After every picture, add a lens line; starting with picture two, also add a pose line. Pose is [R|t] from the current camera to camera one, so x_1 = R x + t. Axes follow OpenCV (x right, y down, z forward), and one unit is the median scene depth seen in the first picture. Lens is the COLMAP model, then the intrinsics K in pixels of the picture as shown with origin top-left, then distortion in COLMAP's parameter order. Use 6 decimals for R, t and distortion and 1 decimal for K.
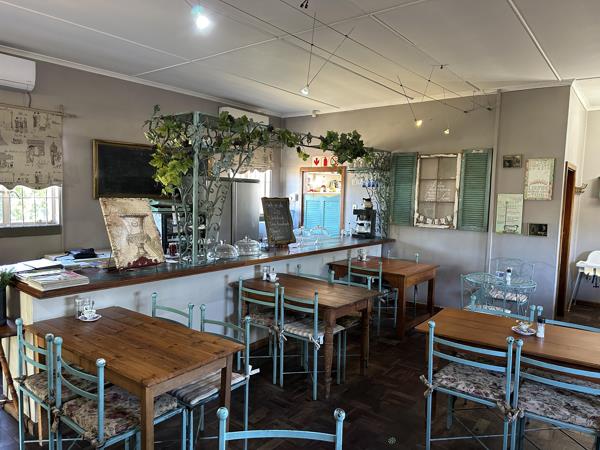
lens RADIAL K [[433.1, 0, 300.6], [0, 433.1, 226.1], [0, 0, 1]] dist [0.009482, 0.004057]
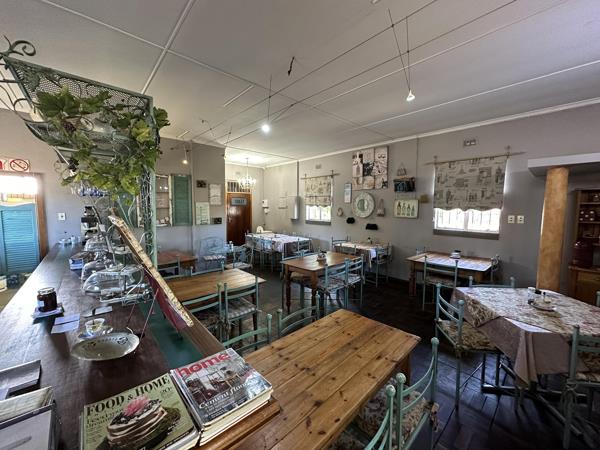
lens RADIAL K [[242.5, 0, 300.9], [0, 242.5, 223.2], [0, 0, 1]] dist [0.000007, -0.000147]
pose [[0.145412, -0.094787, 0.984820, -0.428472], [0.066445, 0.994088, 0.085868, -0.046281], [-0.987138, 0.052951, 0.150850, 0.447131]]
